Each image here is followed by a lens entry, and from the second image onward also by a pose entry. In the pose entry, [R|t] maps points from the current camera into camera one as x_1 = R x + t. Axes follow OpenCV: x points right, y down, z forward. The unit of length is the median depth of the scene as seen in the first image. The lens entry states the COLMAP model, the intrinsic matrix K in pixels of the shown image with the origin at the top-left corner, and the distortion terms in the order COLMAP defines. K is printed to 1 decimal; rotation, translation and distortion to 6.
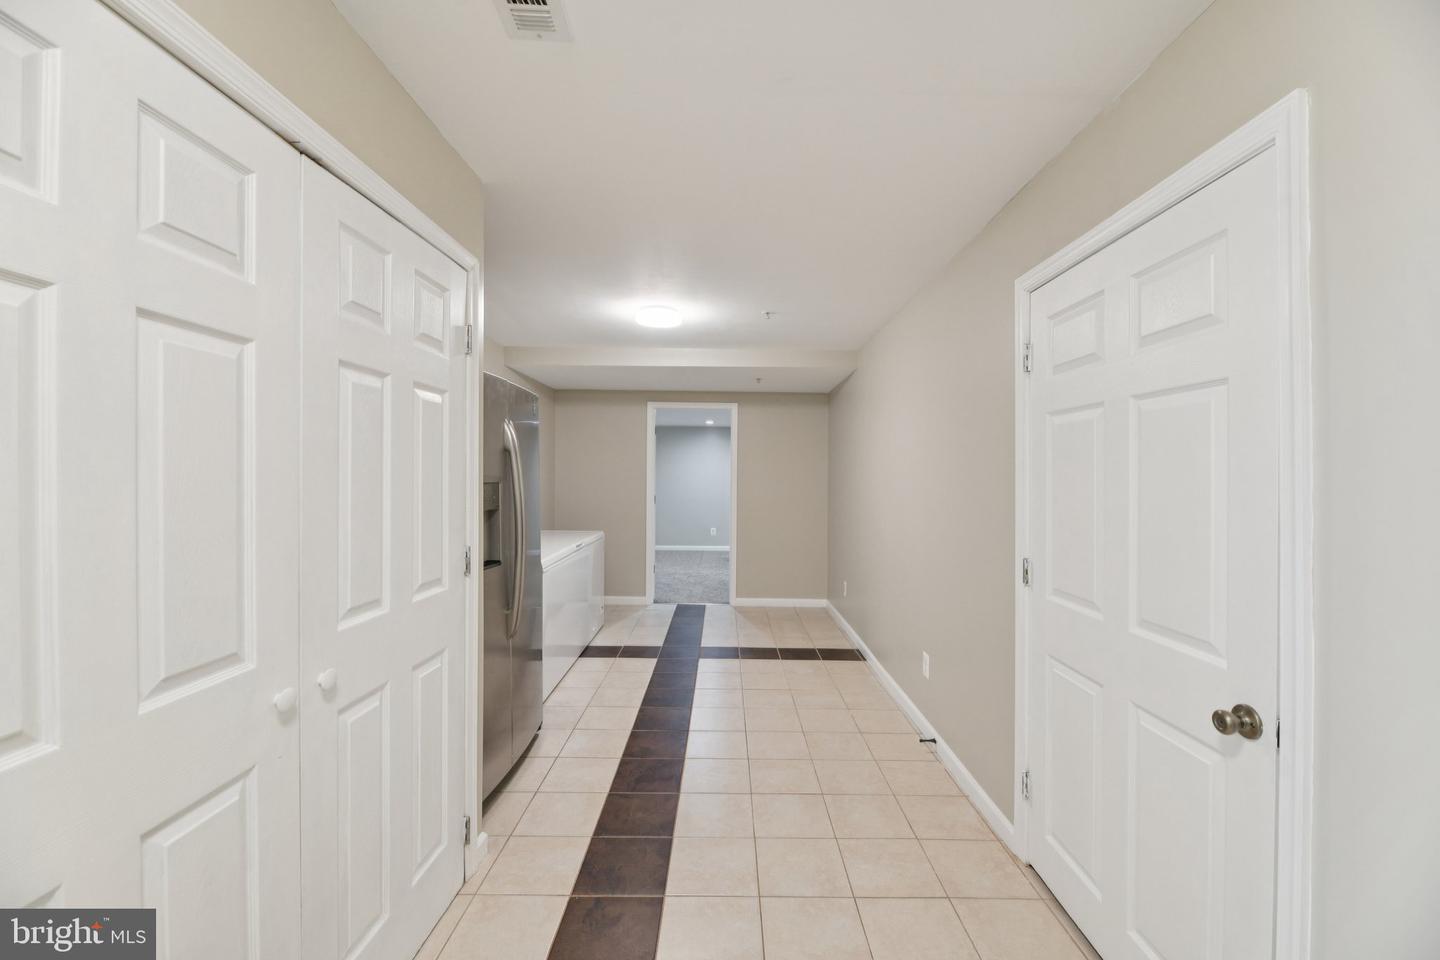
lens RADIAL K [[574.7, 0, 722.9], [0, 574.7, 480.0], [0, 0, 1]] dist [-0.000108, -0.005333]
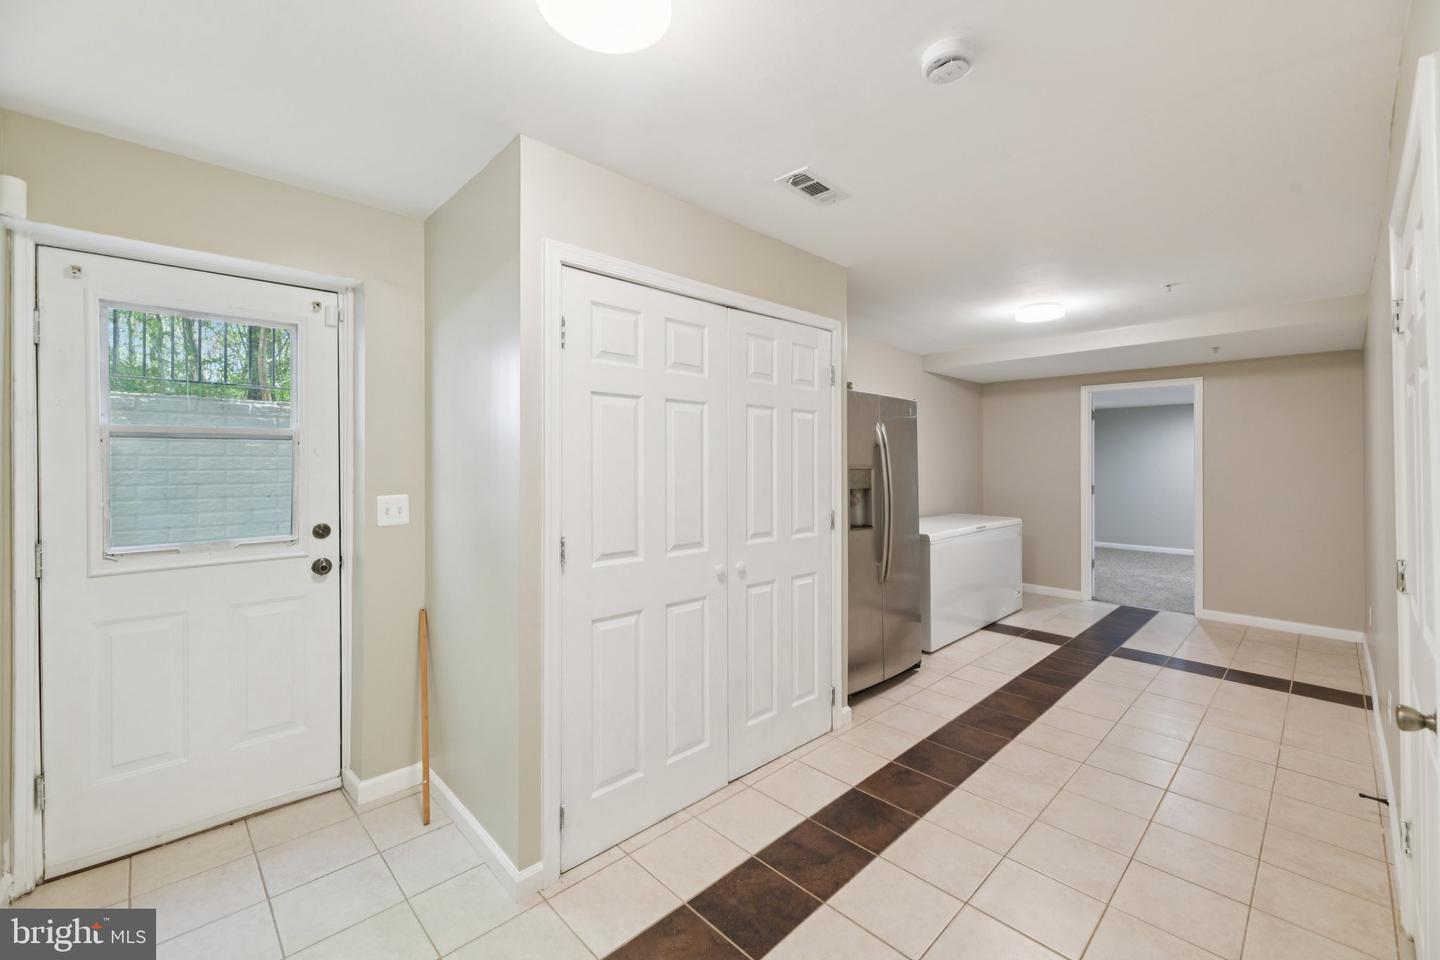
lens RADIAL K [[578.4, 0, 727.2], [0, 578.4, 474.3], [0, 0, 1]] dist [0.015993, -0.008099]
pose [[0.696395, 0.005416, -0.717638, 0.395778], [-0.000387, 0.999974, 0.007171, 0.007556], [0.717659, -0.004715, 0.696379, -0.235993]]
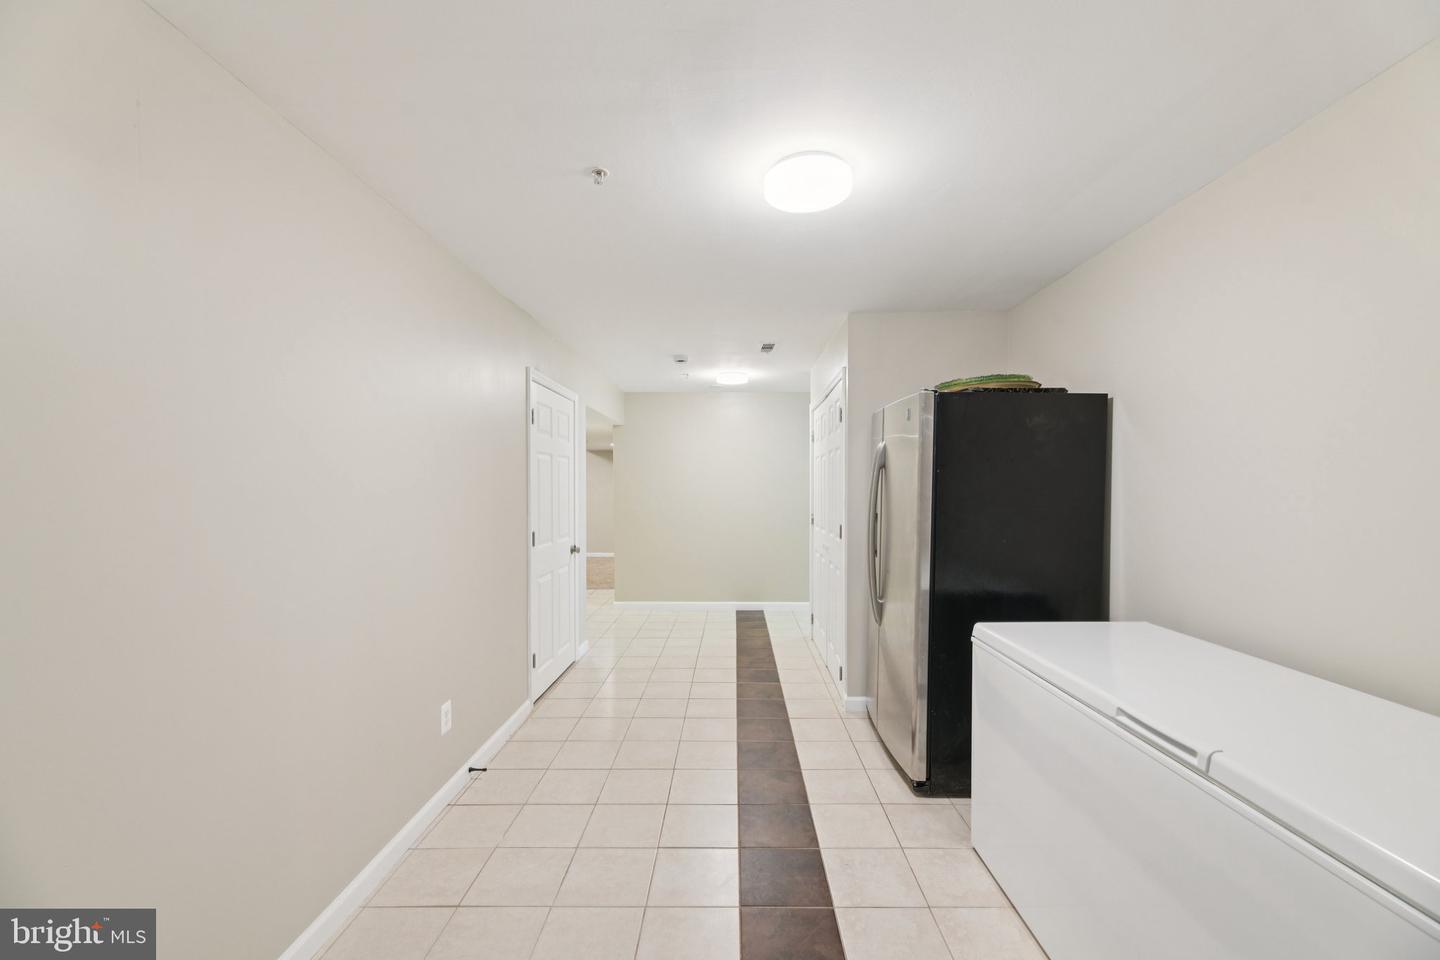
lens RADIAL K [[578.4, 0, 727.2], [0, 578.4, 474.3], [0, 0, 1]] dist [0.015993, -0.008099]
pose [[-0.999987, -0.004357, 0.002469, -0.060211], [-0.004368, 0.999981, -0.004383, -0.033491], [-0.002450, -0.004393, -0.999987, 2.515723]]
